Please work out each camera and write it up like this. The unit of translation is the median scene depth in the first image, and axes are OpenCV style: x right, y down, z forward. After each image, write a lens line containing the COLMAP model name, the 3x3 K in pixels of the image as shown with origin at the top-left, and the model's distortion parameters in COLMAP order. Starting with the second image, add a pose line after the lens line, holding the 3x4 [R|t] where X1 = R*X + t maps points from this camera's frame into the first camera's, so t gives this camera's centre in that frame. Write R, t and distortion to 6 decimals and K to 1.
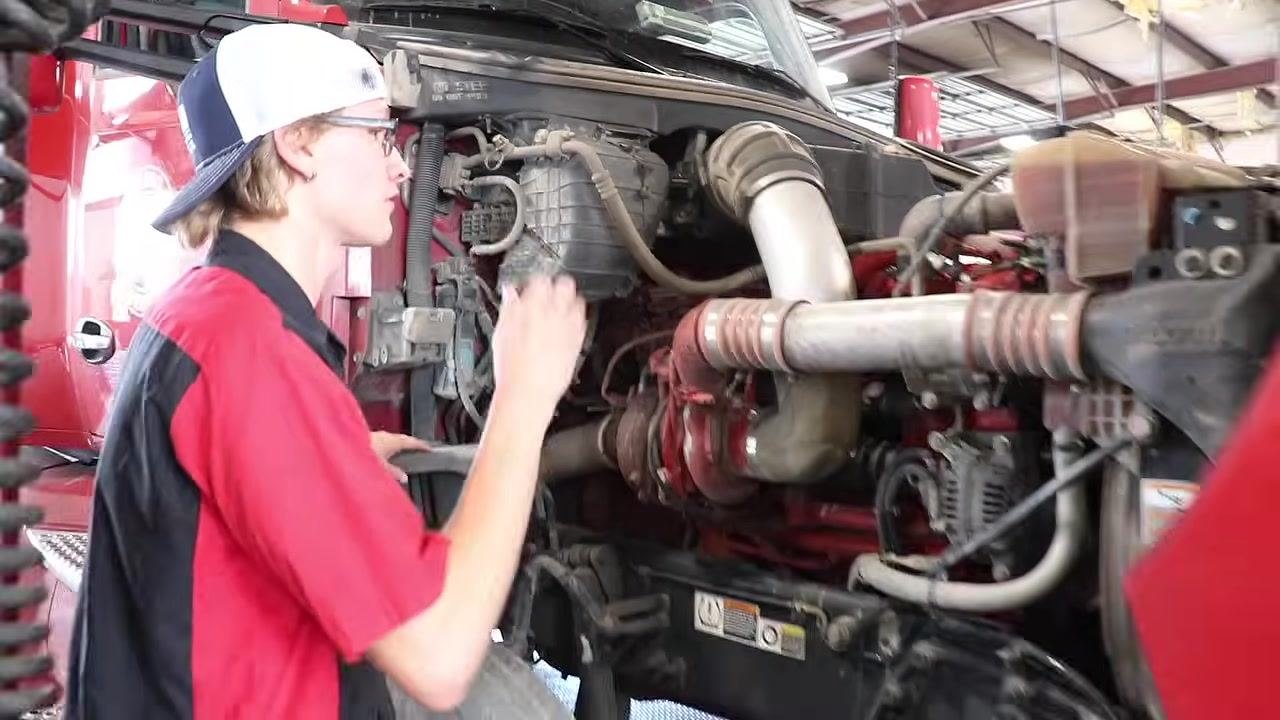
lens RADIAL K [[1064.4, 0, 653.7], [0, 1064.4, 315.5], [0, 0, 1]] dist [-0.187243, 0.156643]
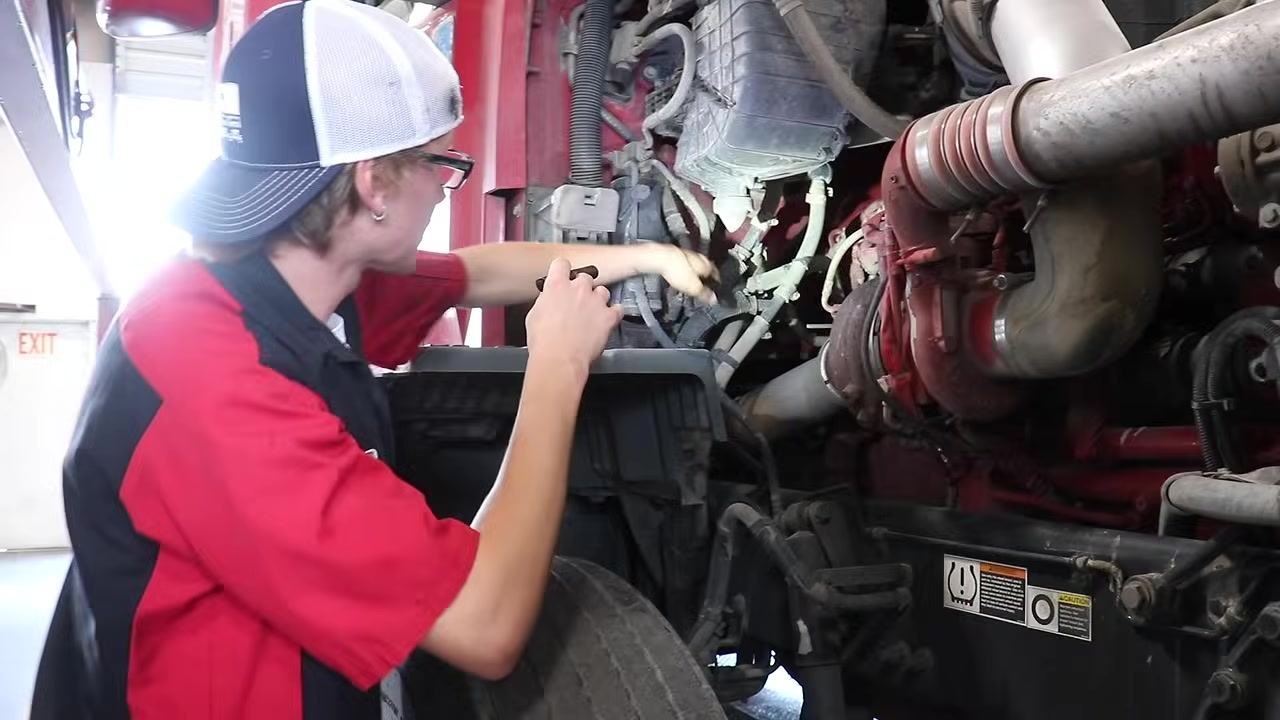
lens RADIAL K [[1064.4, 0, 622.3], [0, 1064.4, 360.0], [0, 0, 1]] dist [-0.187243, 0.156643]
pose [[0.934698, -0.038583, -0.353343, 0.096228], [0.026324, 0.998875, -0.039435, 0.158975], [0.354468, 0.027558, 0.934662, 0.259854]]
